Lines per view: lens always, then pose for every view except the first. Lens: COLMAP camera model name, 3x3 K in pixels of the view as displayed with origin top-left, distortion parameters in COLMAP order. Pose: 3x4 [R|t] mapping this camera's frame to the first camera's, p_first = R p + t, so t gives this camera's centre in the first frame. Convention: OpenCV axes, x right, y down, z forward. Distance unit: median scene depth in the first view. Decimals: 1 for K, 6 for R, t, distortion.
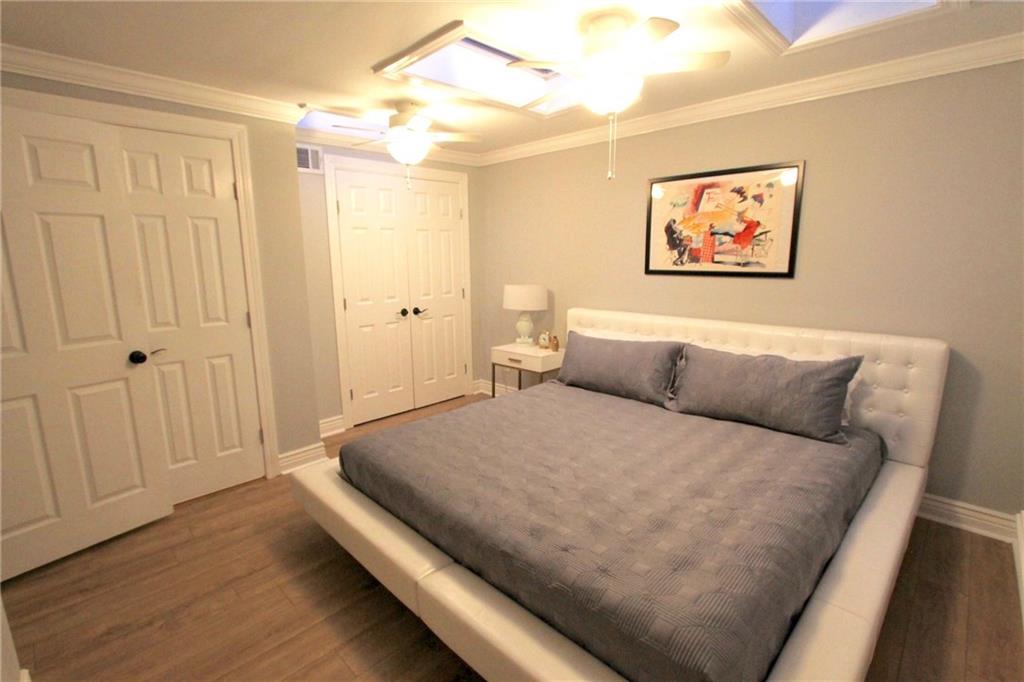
lens RADIAL K [[477.9, 0, 503.9], [0, 477.9, 341.0], [0, 0, 1]] dist [-0.025459, -0.000406]
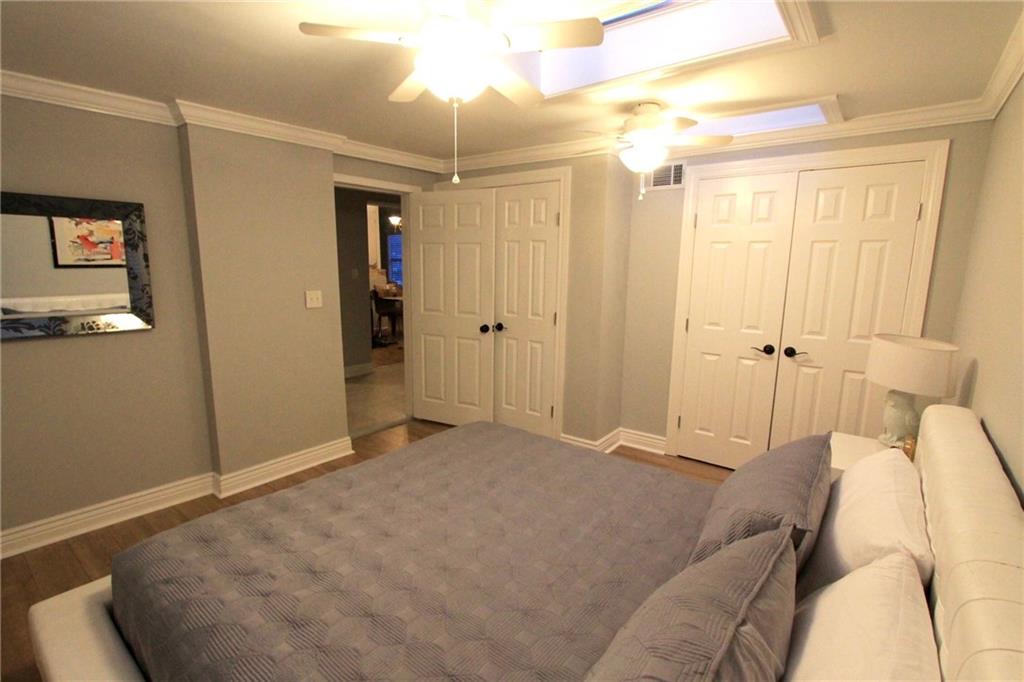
lens RADIAL K [[477.9, 0, 504.8], [0, 477.9, 343.1], [0, 0, 1]] dist [-0.025459, -0.000406]
pose [[0.116402, 0.174960, -0.977670, 0.715418], [-0.195538, 0.969133, 0.150152, -0.149530], [0.973764, 0.173694, 0.147021, 0.695579]]
